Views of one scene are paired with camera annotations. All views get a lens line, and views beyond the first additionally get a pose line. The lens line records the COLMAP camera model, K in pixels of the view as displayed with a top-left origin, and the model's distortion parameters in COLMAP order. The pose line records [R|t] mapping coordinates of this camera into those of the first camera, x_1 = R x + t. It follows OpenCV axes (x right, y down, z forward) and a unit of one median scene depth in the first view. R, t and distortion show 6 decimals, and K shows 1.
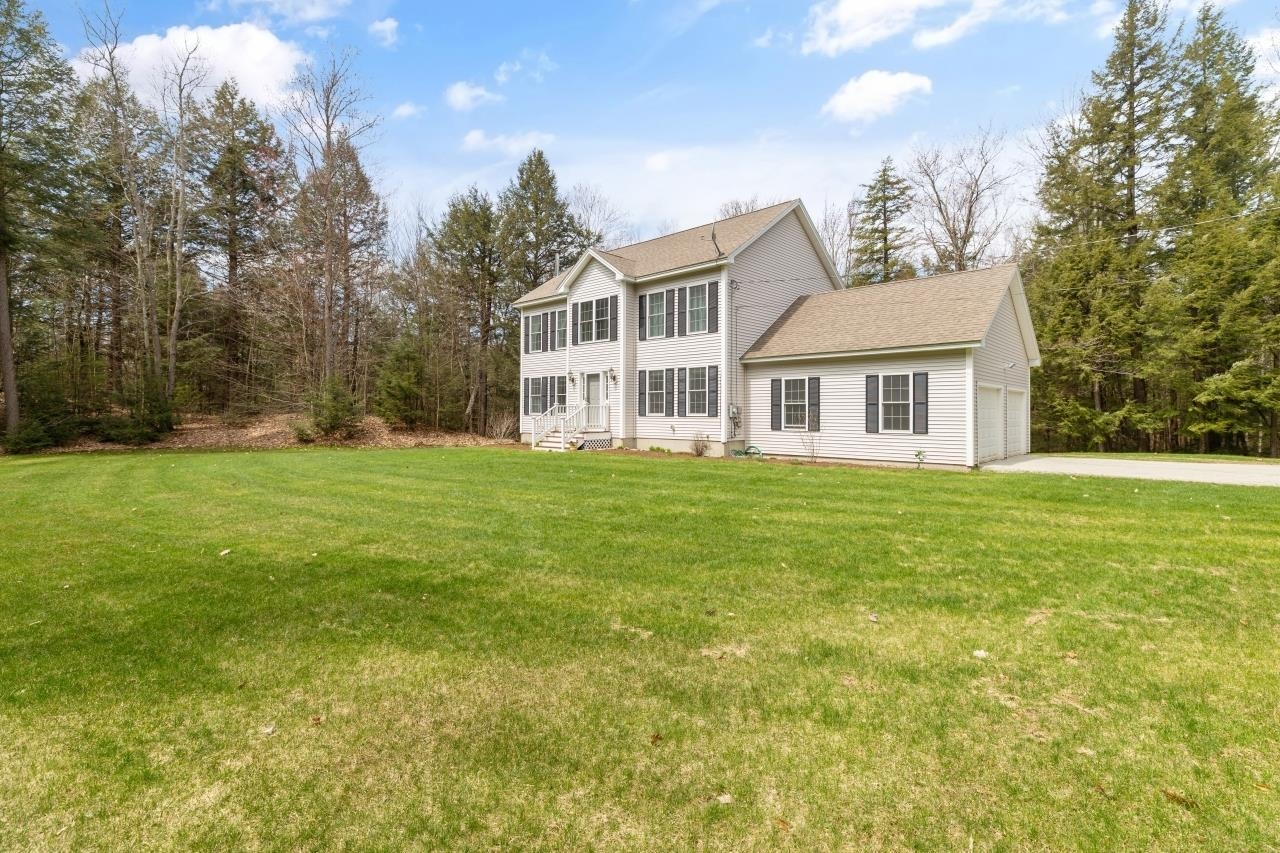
lens RADIAL K [[598.4, 0, 634.9], [0, 598.4, 413.5], [0, 0, 1]] dist [0.003009, -0.000355]
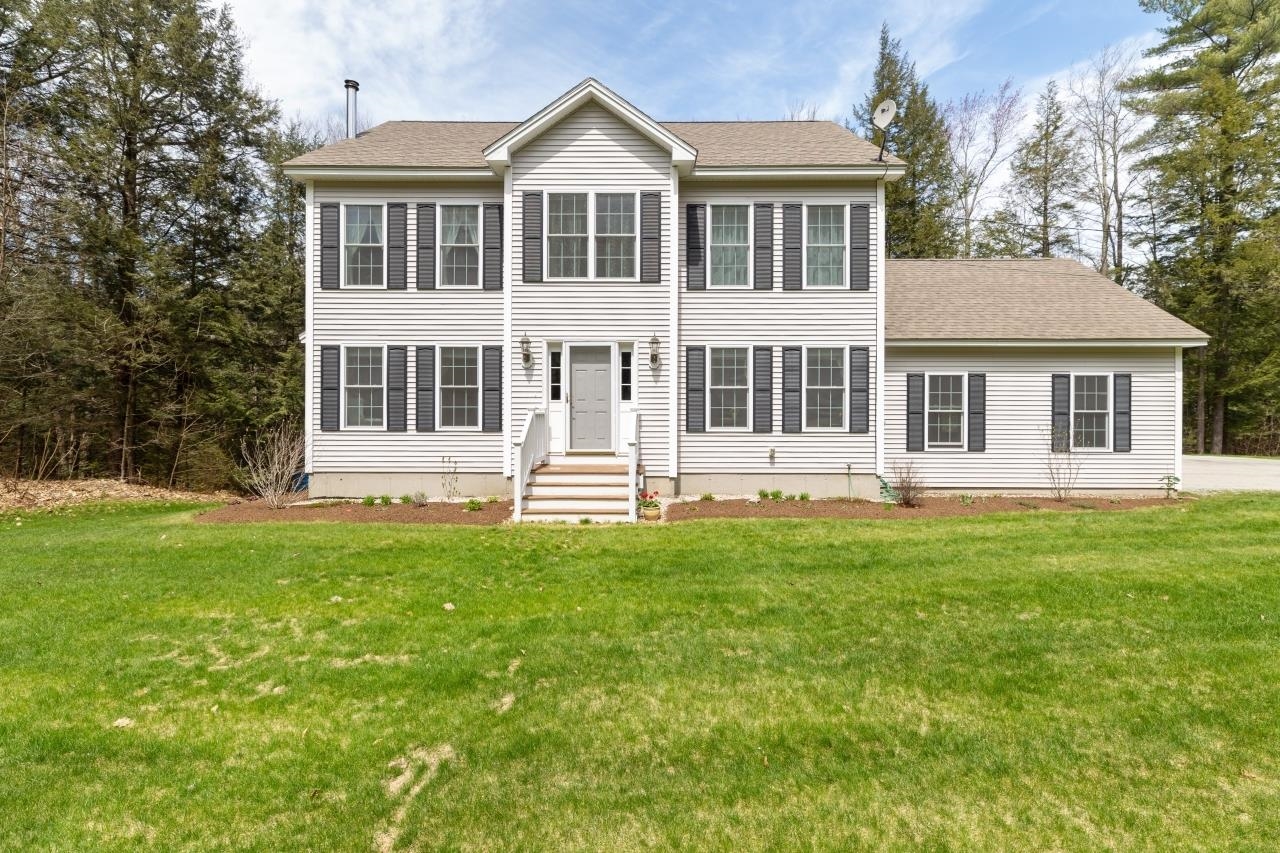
lens RADIAL K [[598.4, 0, 633.1], [0, 598.4, 421.7], [0, 0, 1]] dist [0.003009, -0.000355]
pose [[0.722283, -0.012379, 0.691487, -0.416310], [0.000828, 0.999855, 0.017034, -0.015198], [-0.691597, -0.011730, 0.722188, 0.687696]]
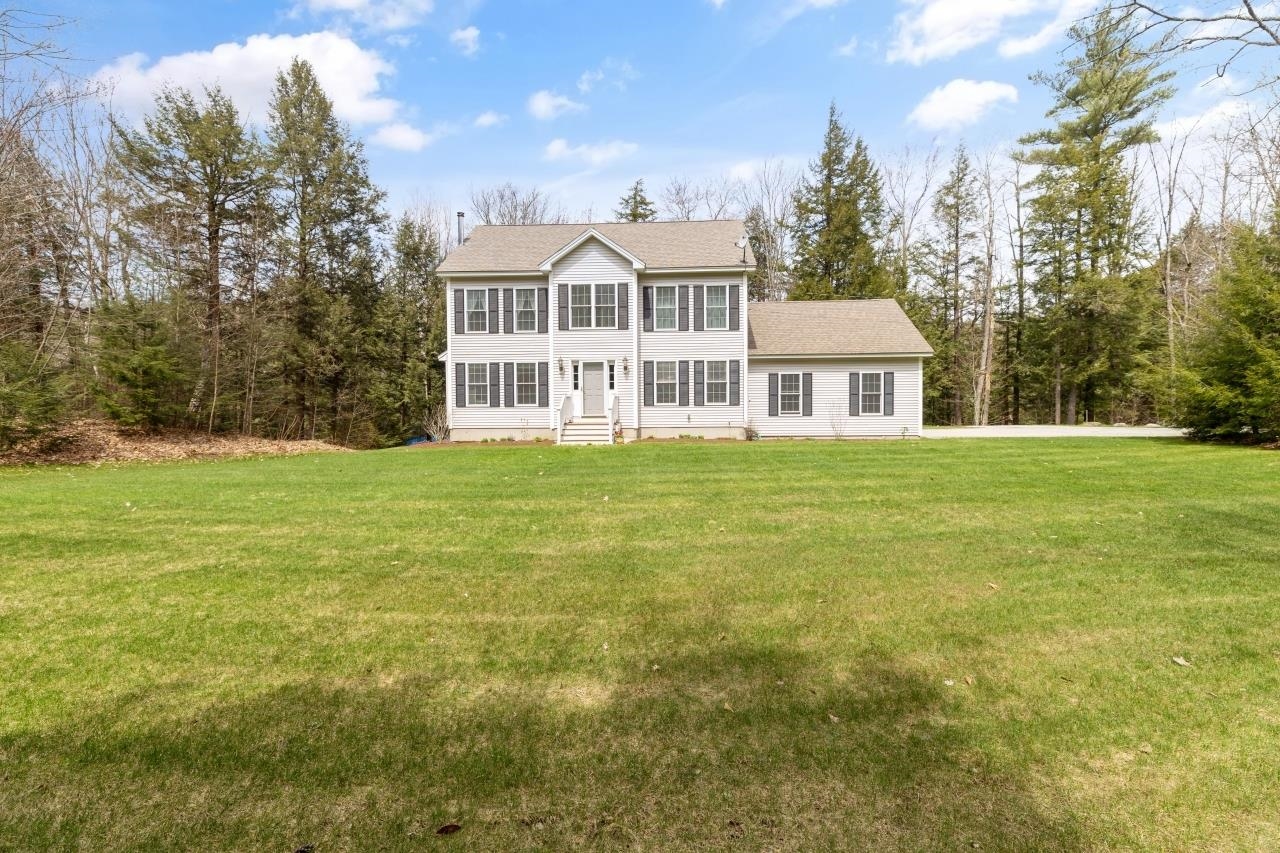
lens RADIAL K [[598.4, 0, 639.2], [0, 598.4, 432.9], [0, 0, 1]] dist [0.003009, -0.000355]
pose [[0.747107, -0.040112, 0.663493, -0.715203], [0.010832, 0.998780, 0.048184, 0.000838], [-0.664616, -0.028811, 0.746630, 0.259521]]
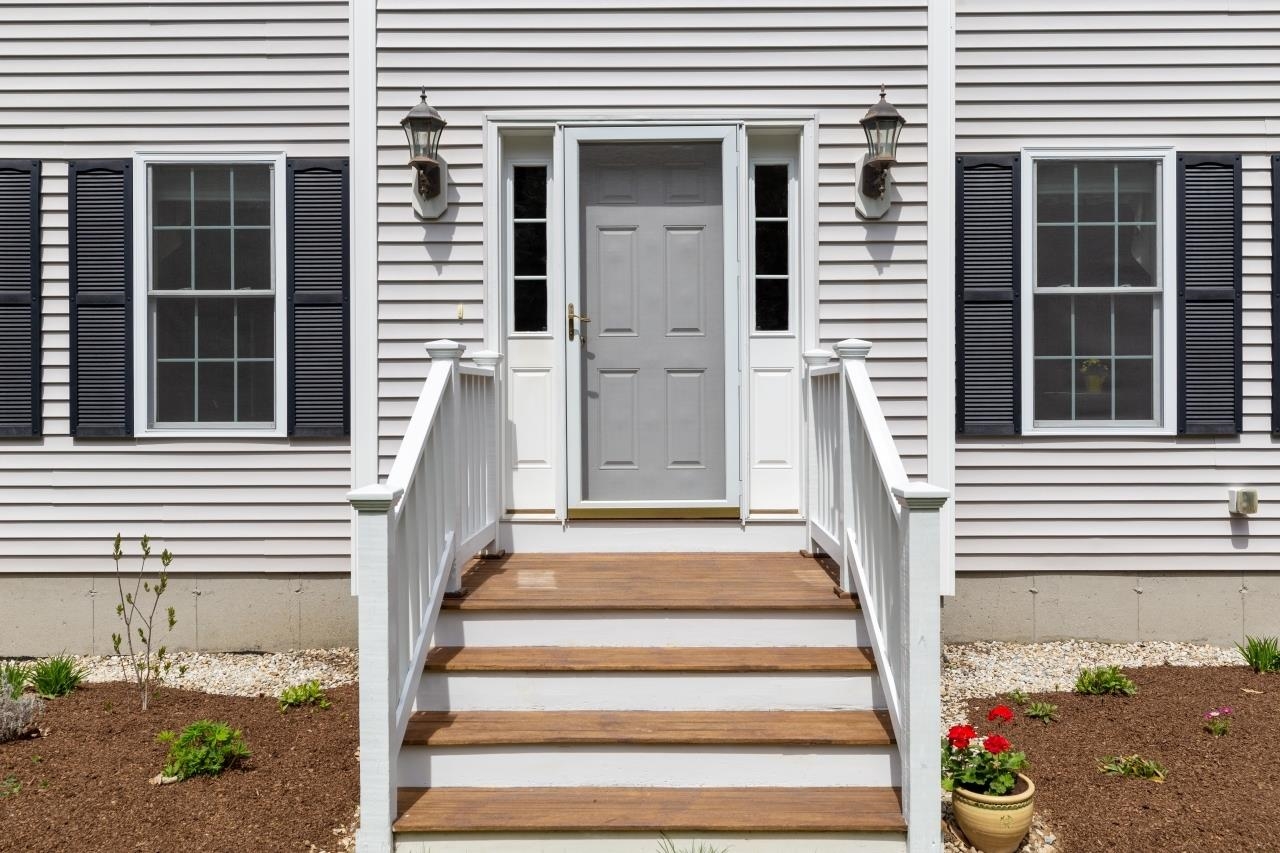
lens RADIAL K [[996.8, 0, 636.4], [0, 996.8, 418.4], [0, 0, 1]] dist [-0.000838, -0.001401]
pose [[0.716989, -0.017977, 0.696853, -0.257224], [0.006177, 0.999792, 0.019436, -0.007556], [-0.697057, -0.009631, 0.716951, 0.917341]]
